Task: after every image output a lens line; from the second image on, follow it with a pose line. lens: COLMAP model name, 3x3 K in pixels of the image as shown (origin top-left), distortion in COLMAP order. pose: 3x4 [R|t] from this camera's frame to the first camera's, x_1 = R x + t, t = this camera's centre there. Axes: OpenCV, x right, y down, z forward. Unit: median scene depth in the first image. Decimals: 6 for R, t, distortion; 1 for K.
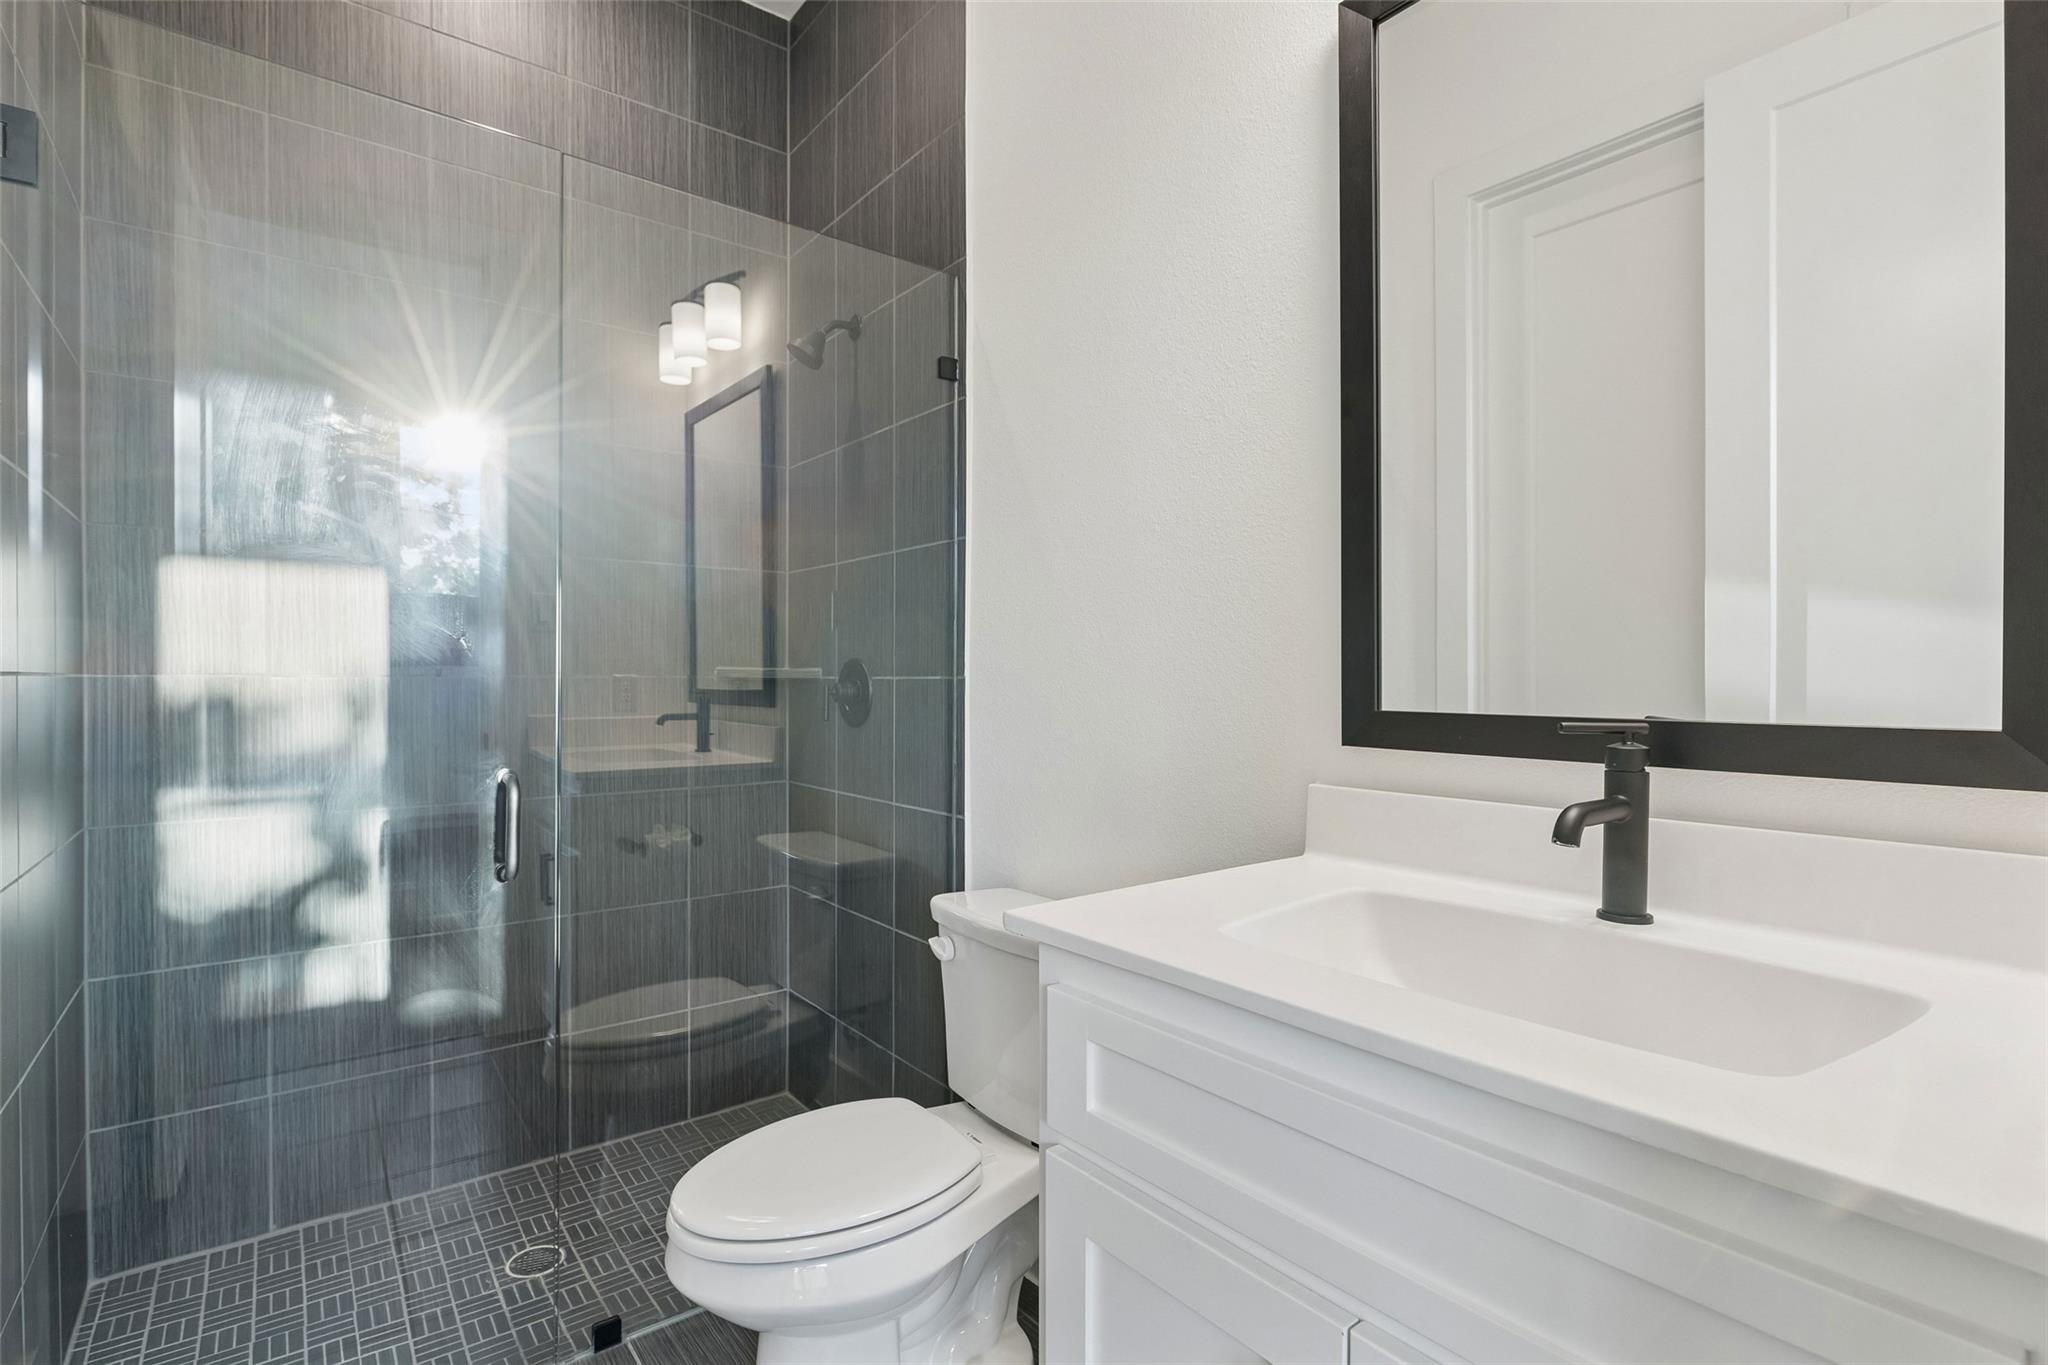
lens RADIAL K [[988.8, 0, 1025.4], [0, 988.8, 679.9], [0, 0, 1]] dist [-0.002023, -0.000156]
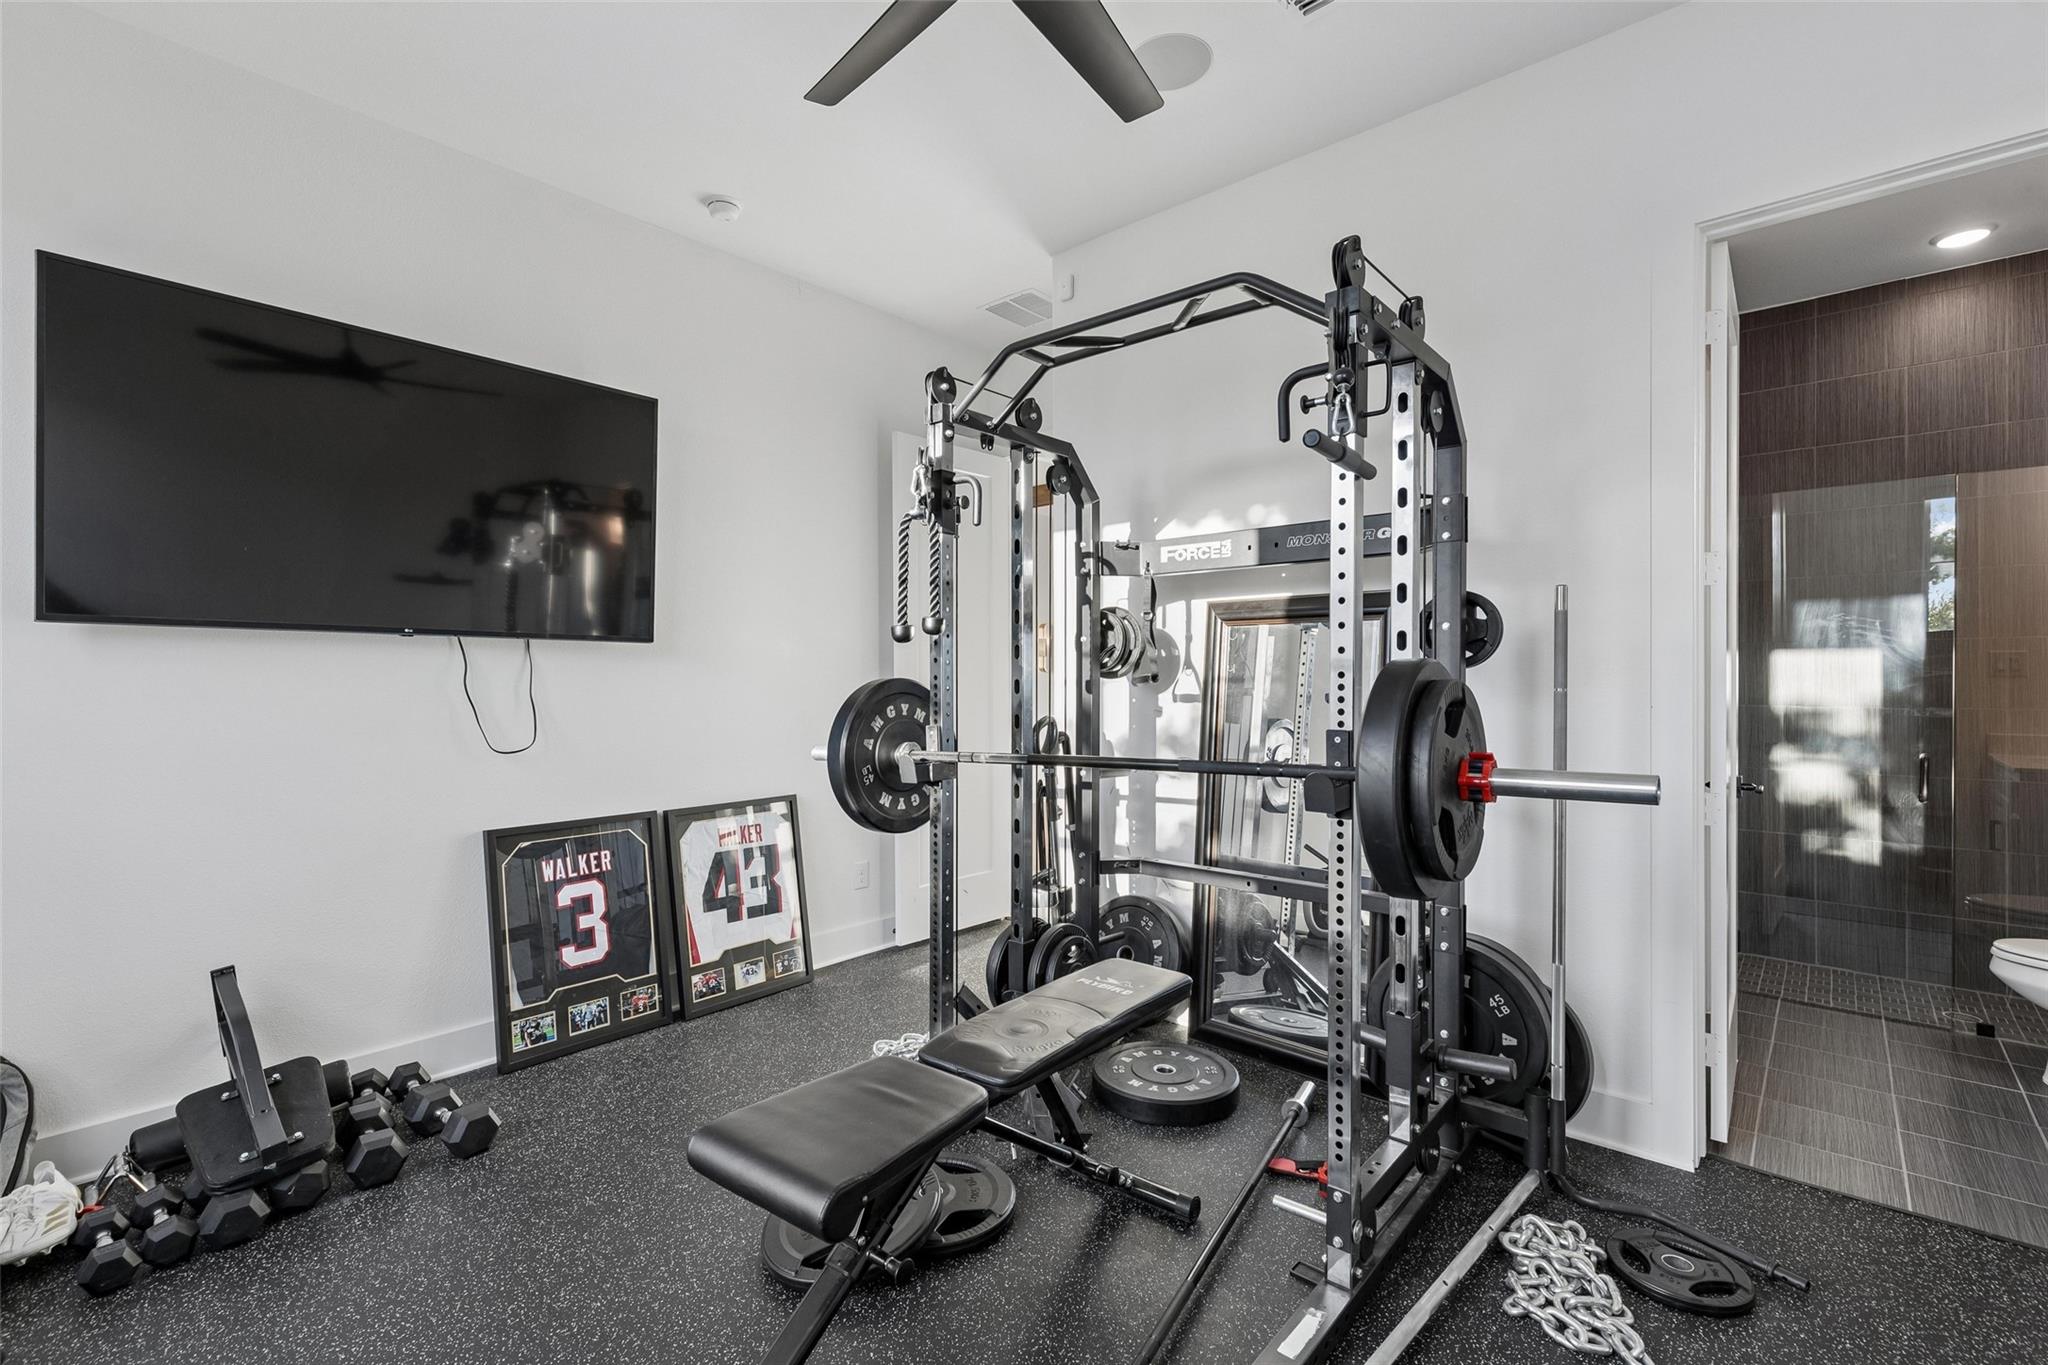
lens RADIAL K [[942.3, 0, 1024.8], [0, 942.3, 695.4], [0, 0, 1]] dist [-0.002152, -0.000175]
pose [[0.227251, 0.002772, -0.973832, 0.835169], [-0.014885, 0.999889, -0.000627, 0.012677], [0.973723, 0.014638, 0.227267, -1.170988]]
